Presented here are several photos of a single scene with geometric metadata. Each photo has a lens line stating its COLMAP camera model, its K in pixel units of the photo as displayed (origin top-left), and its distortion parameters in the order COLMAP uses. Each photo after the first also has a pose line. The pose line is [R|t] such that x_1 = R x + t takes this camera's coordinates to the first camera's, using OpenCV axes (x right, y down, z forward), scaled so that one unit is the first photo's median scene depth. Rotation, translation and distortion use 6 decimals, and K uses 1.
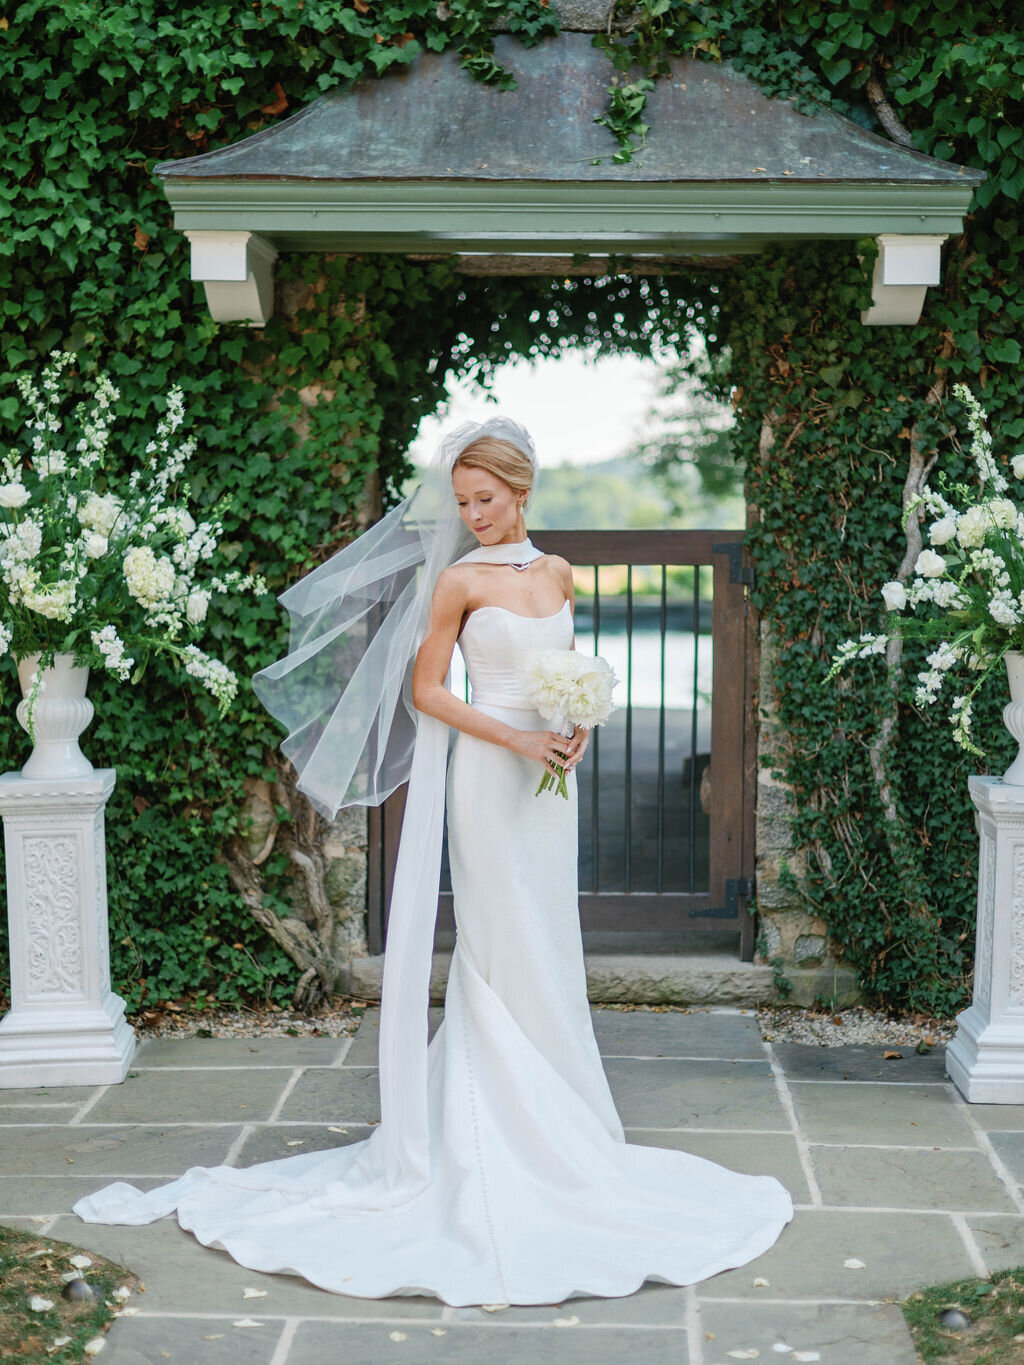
lens RADIAL K [[1975.6, 0, 531.1], [0, 1975.6, 687.6], [0, 0, 1]] dist [0.023767, 0.028207]
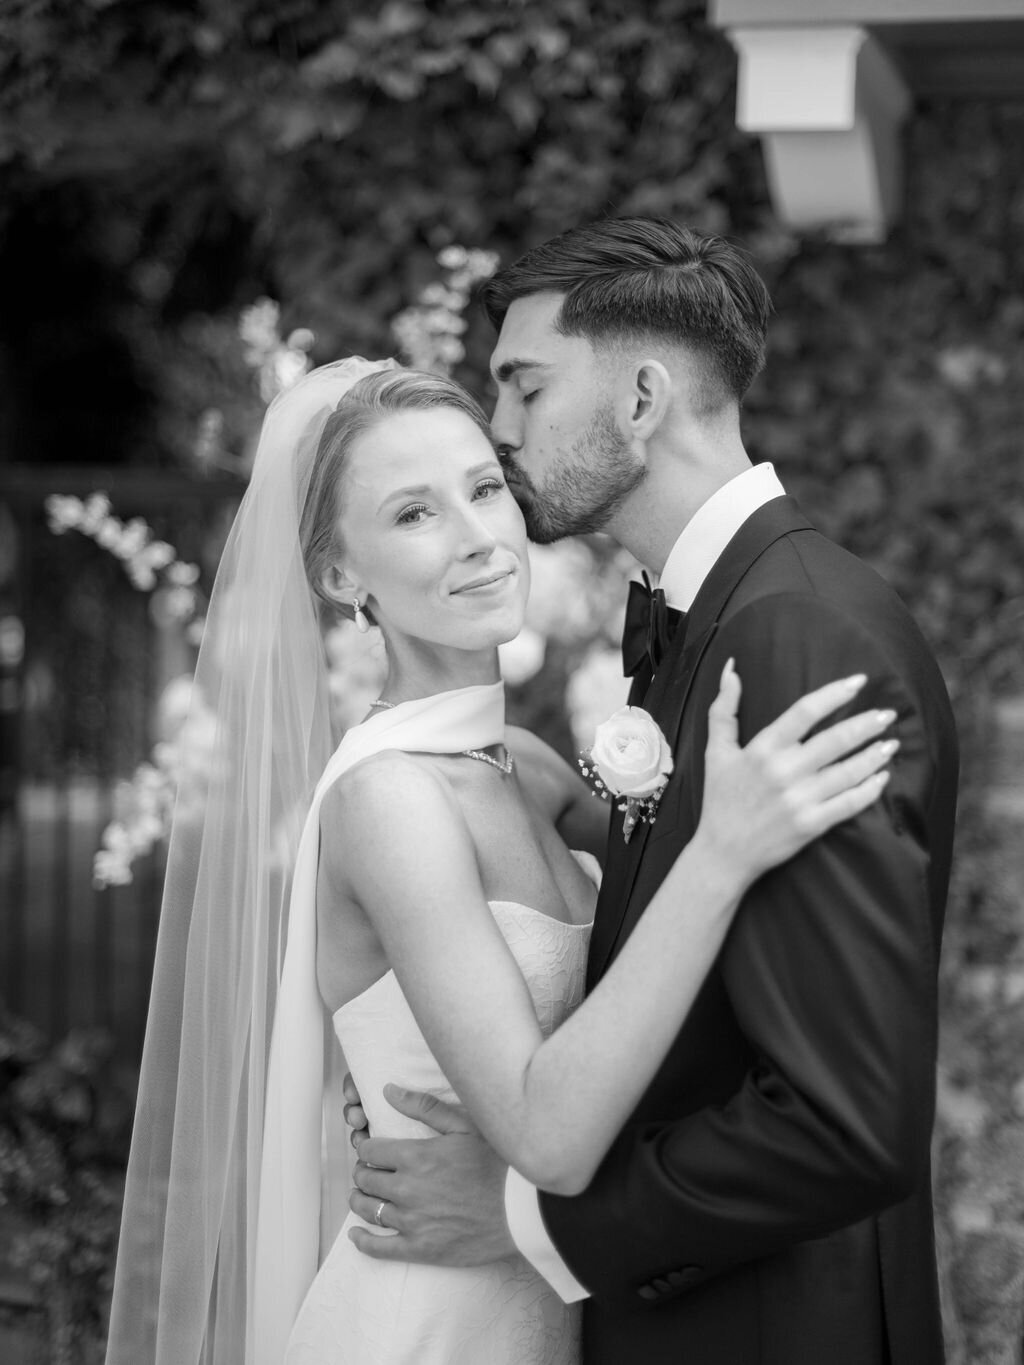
lens RADIAL K [[2226.0, 0, 512.0], [0, 2226.0, 682.5], [0, 0, 1]] dist [0.023308, 0.025484]
pose [[0.958944, 0.034561, -0.281483, -0.056098], [-0.044711, 0.998558, -0.029712, -0.039714], [0.280050, 0.041077, 0.959106, 0.396323]]
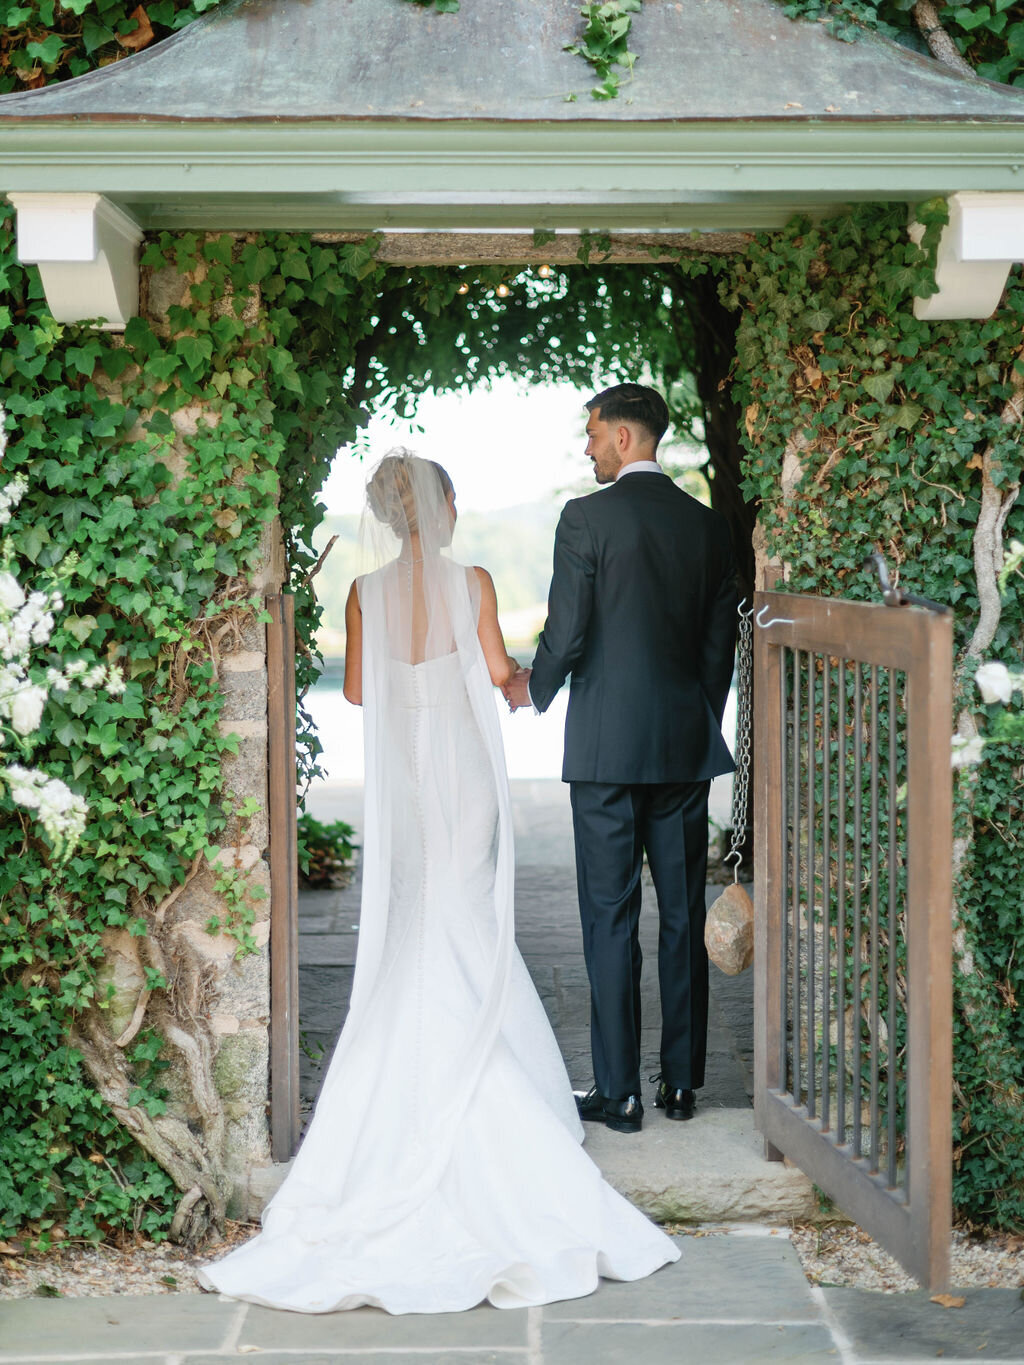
lens RADIAL K [[2226.0, 0, 512.0], [0, 2226.0, 682.5], [0, 0, 1]] dist [0.023308, 0.025484]
pose [[0.999595, -0.013027, 0.025290, -0.011004], [0.013907, 0.999292, -0.034954, -0.016710], [-0.024817, 0.035292, 0.999069, 0.155036]]
